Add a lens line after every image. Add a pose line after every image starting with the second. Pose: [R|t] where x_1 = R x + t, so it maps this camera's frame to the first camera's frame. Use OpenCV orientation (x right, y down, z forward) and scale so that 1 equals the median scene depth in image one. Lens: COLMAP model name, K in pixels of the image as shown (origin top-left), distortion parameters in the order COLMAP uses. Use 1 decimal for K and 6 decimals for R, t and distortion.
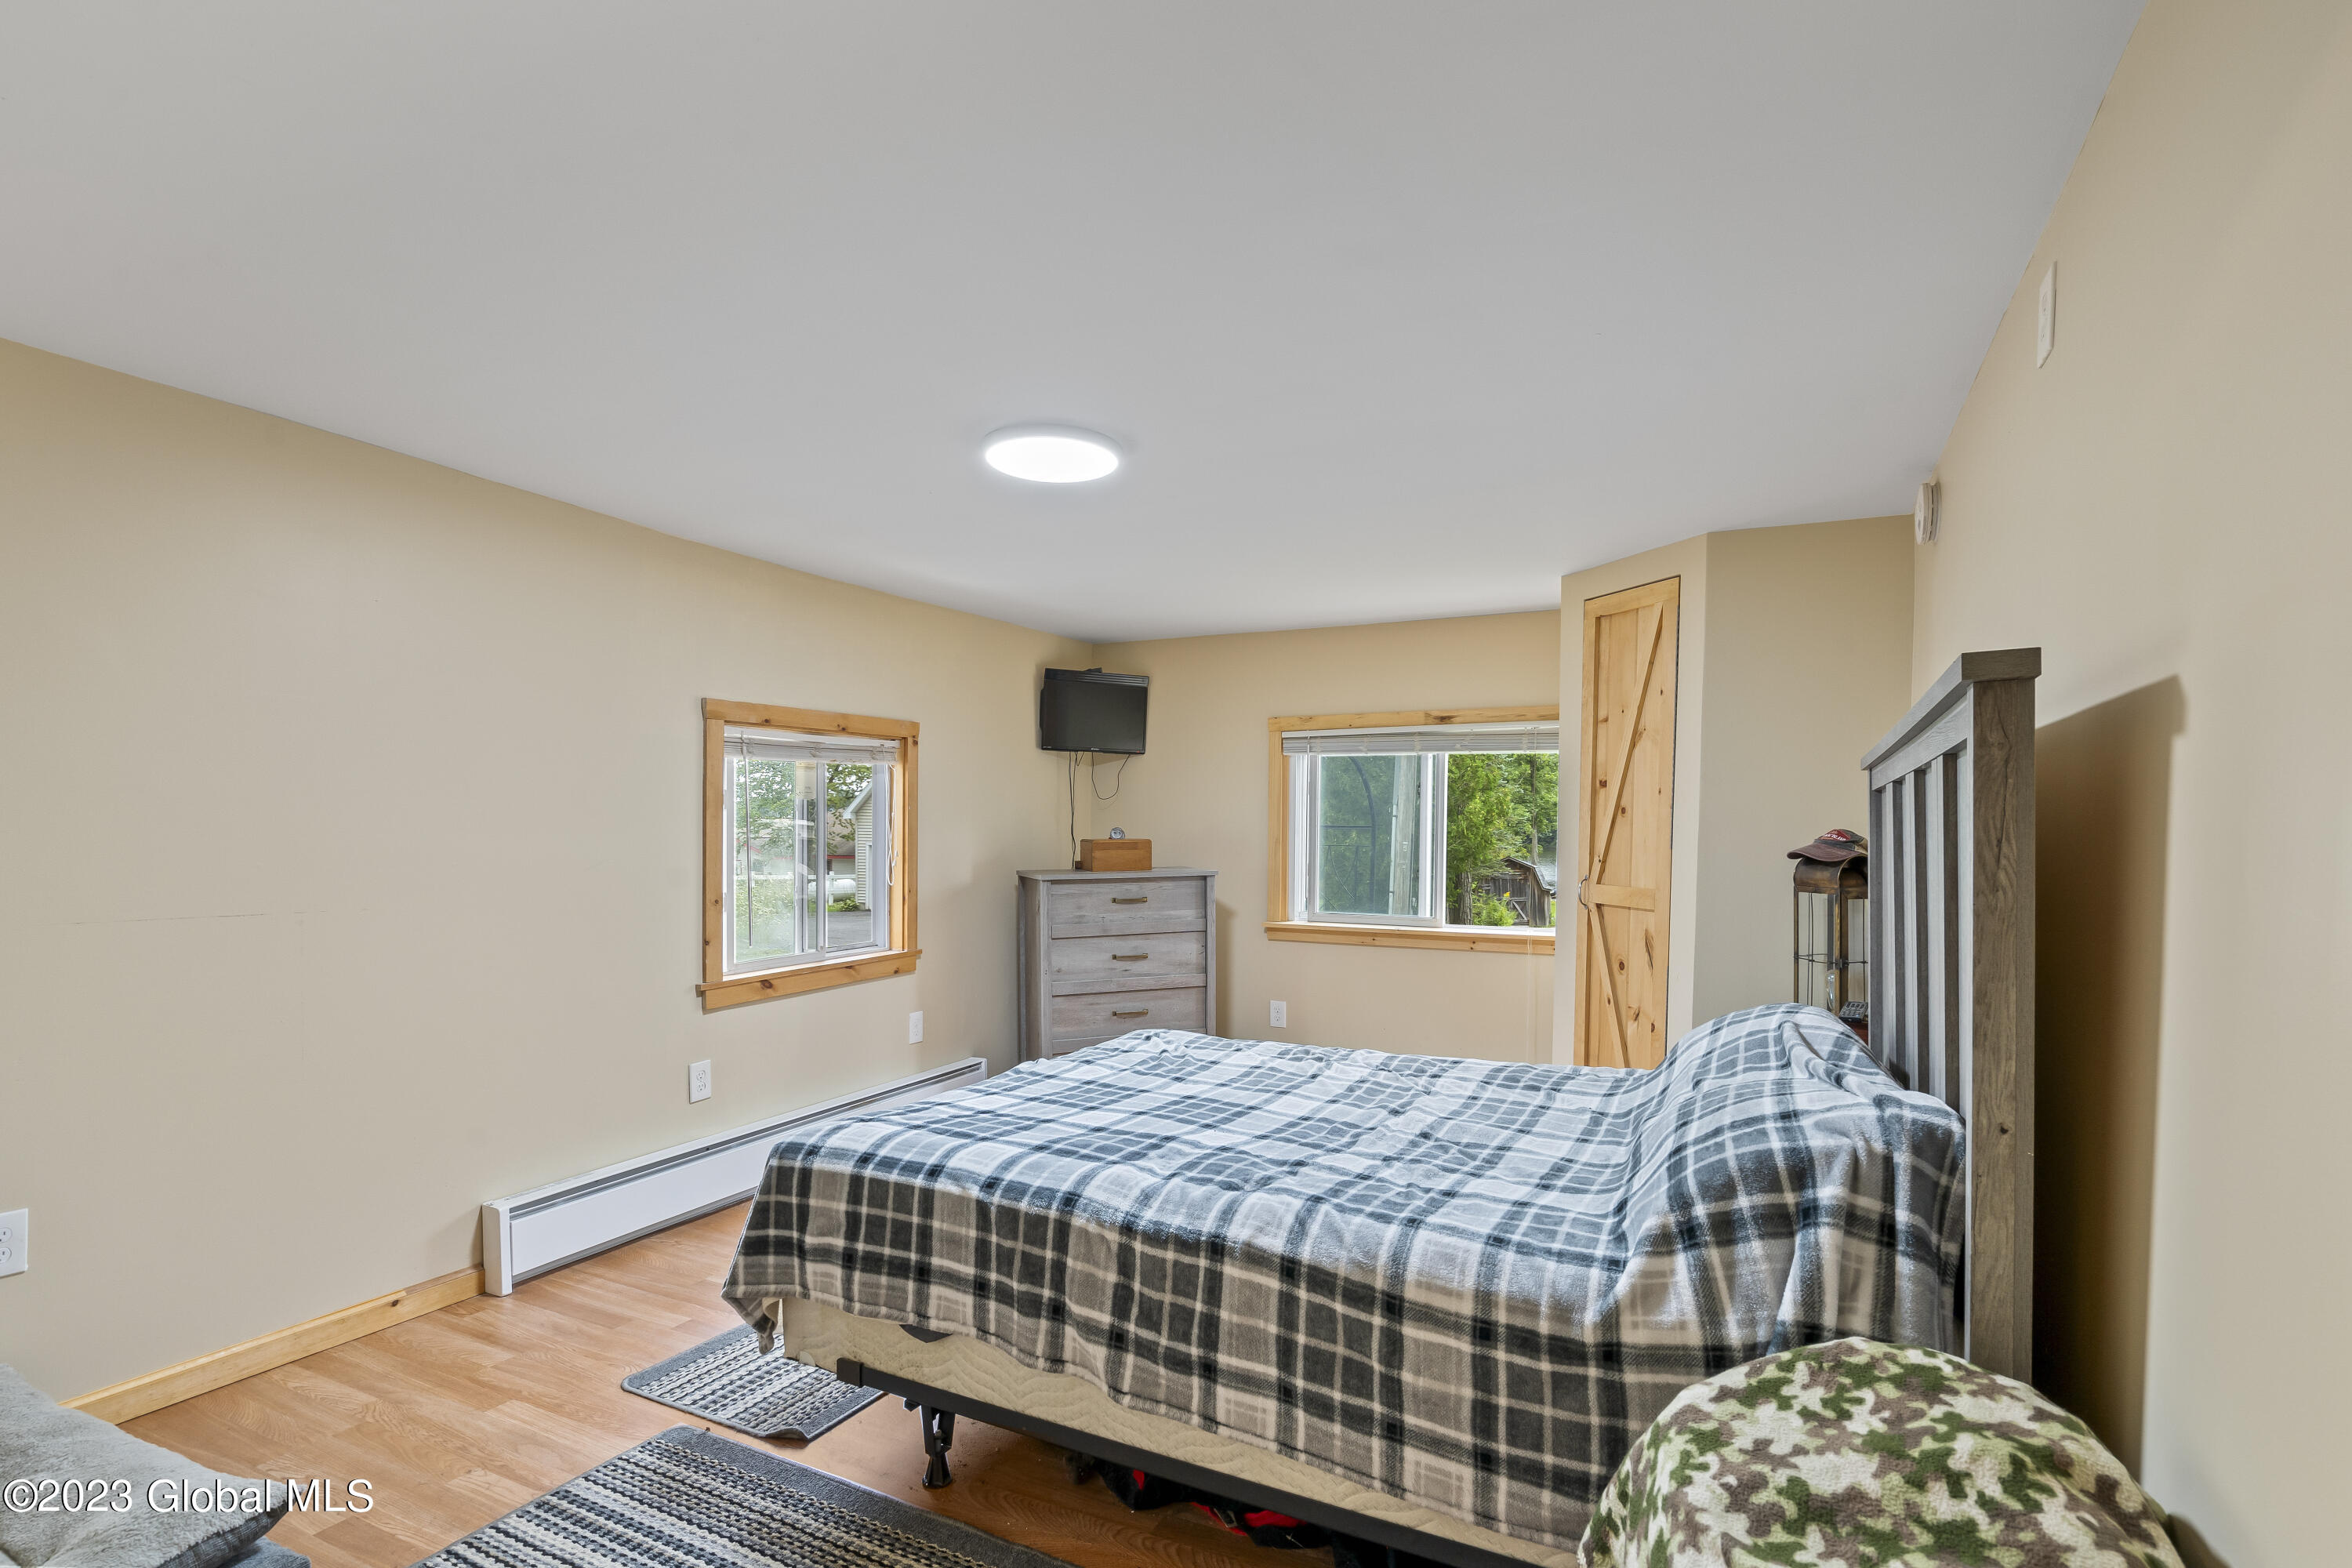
lens RADIAL K [[1084.6, 0, 1176.4], [0, 1084.6, 913.8], [0, 0, 1]] dist [-0.035727, 0.000126]
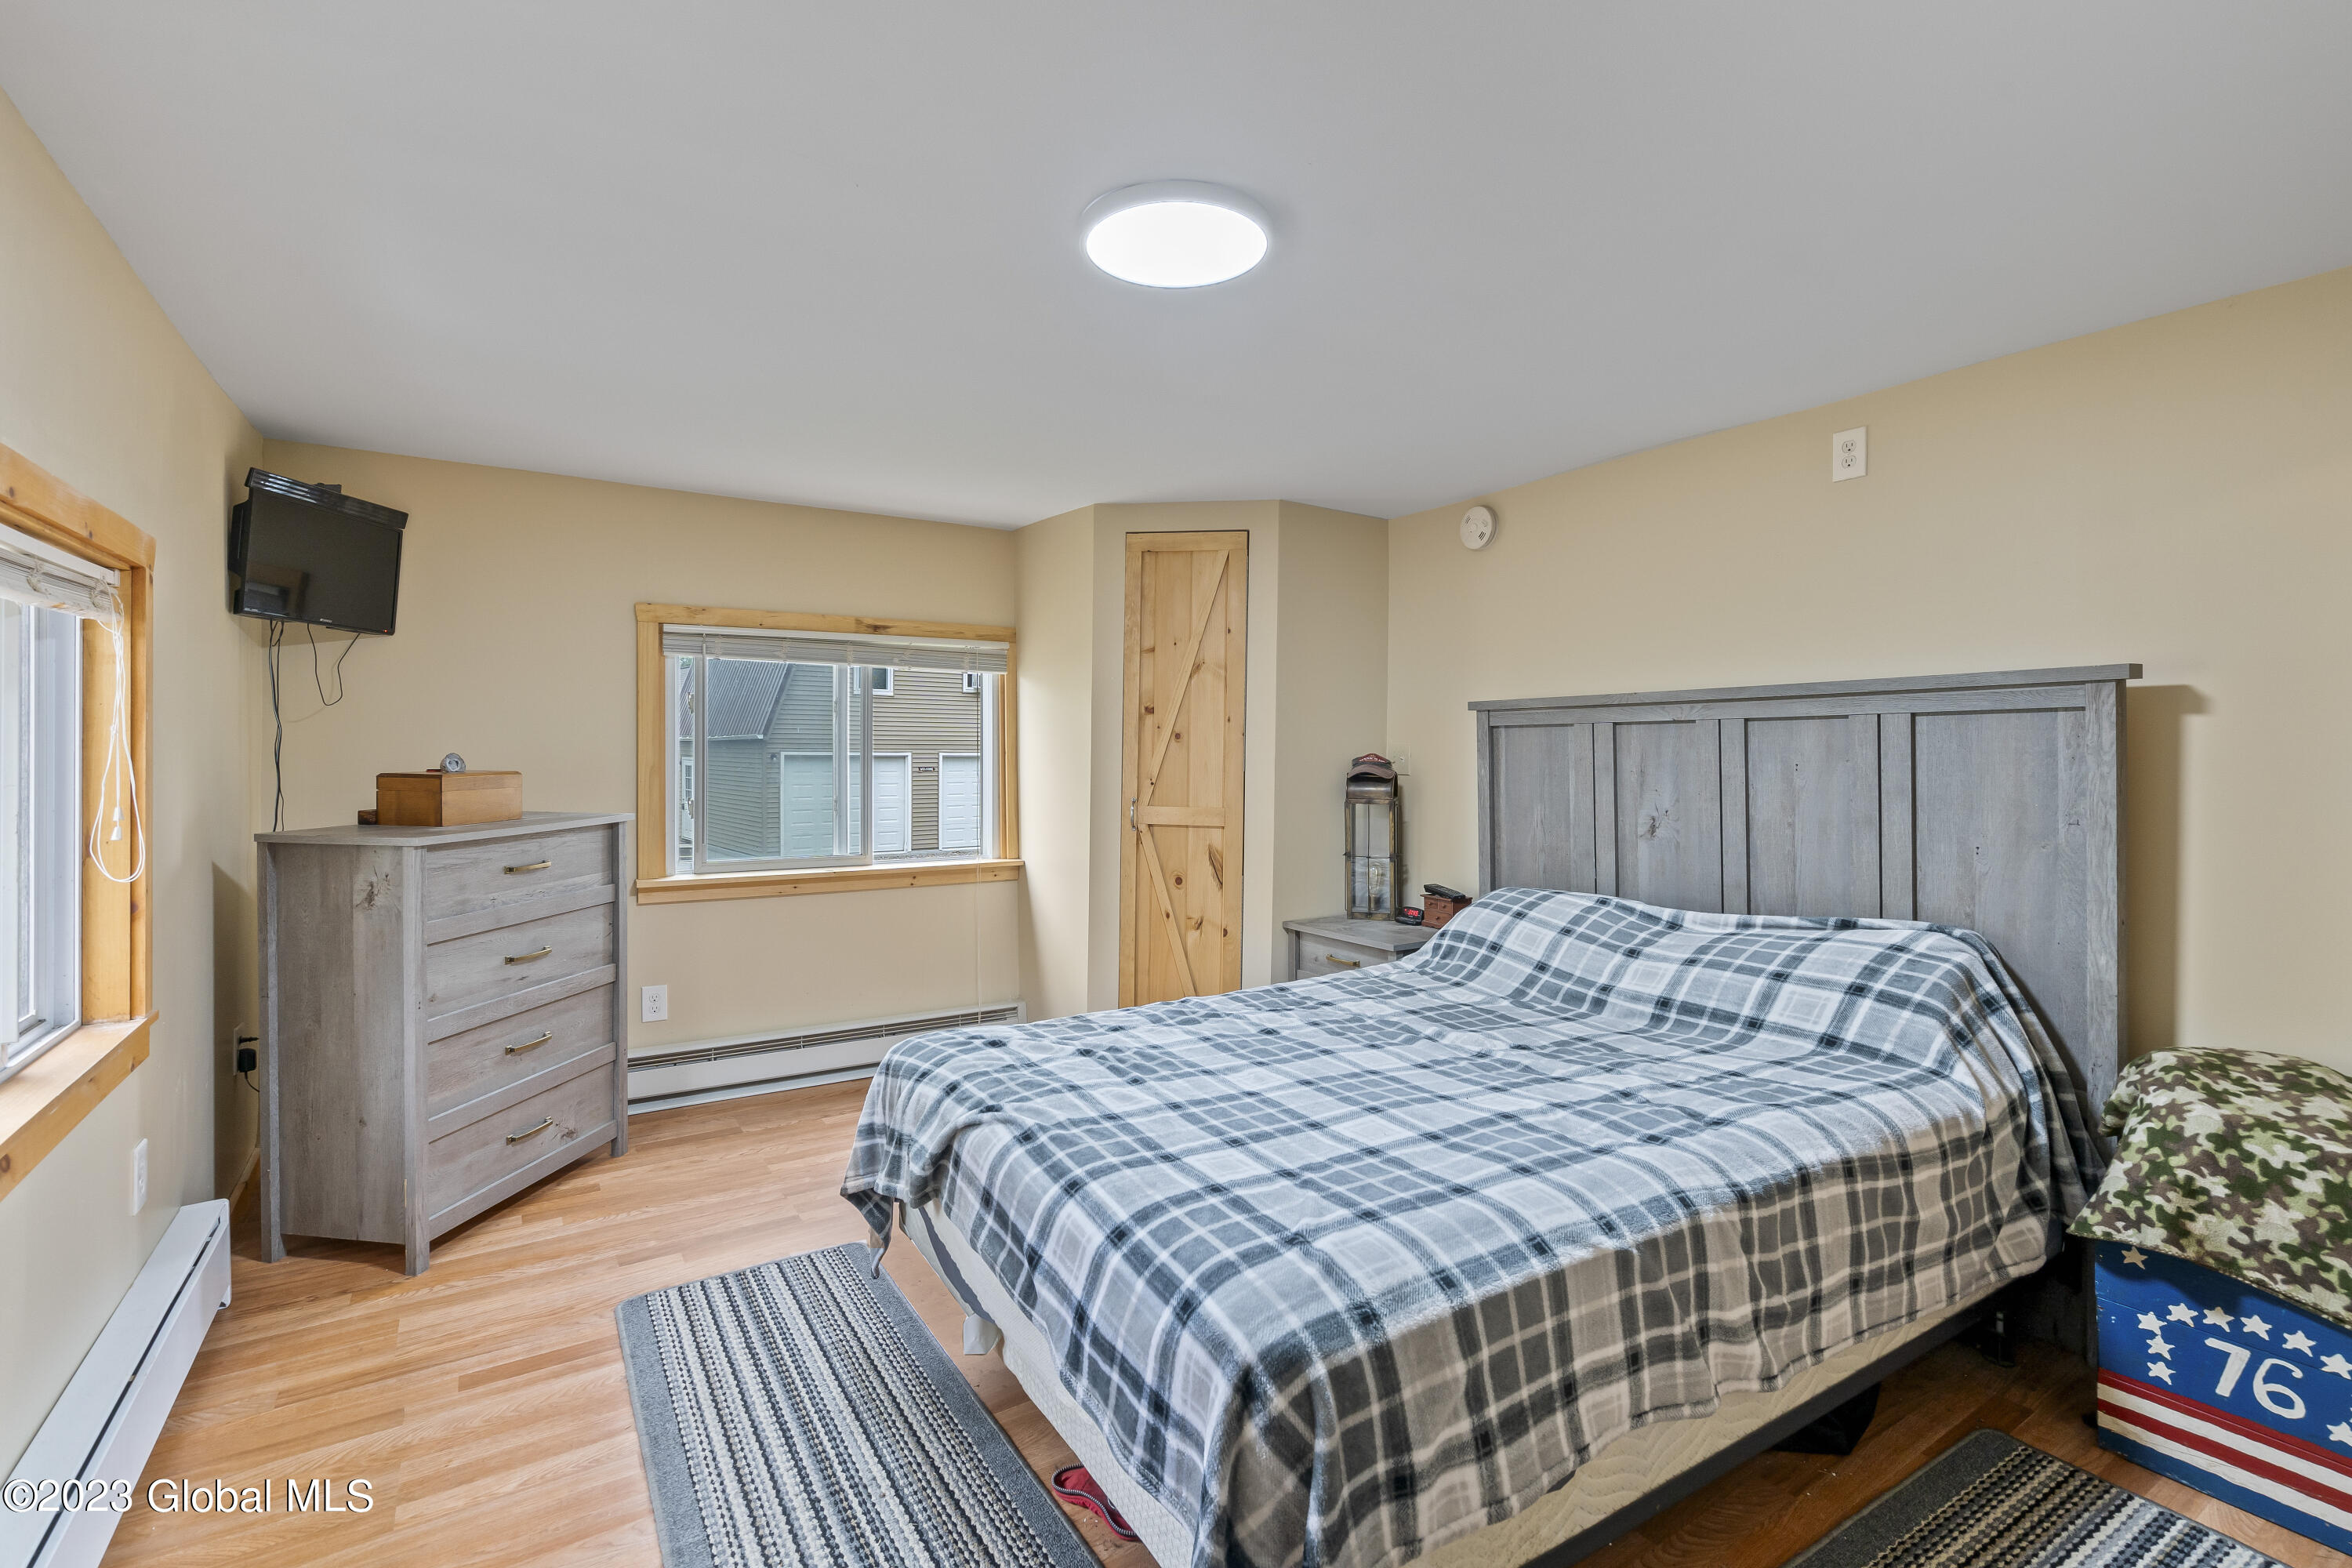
lens RADIAL K [[1089.3, 0, 1182.9], [0, 1089.3, 791.2], [0, 0, 1]] dist [-0.001296, 0.000008]
pose [[0.505497, -0.036402, 0.862060, -0.536793], [0.066228, 0.997799, 0.003299, -0.045519], [-0.860283, 0.055425, 0.506795, 0.460689]]
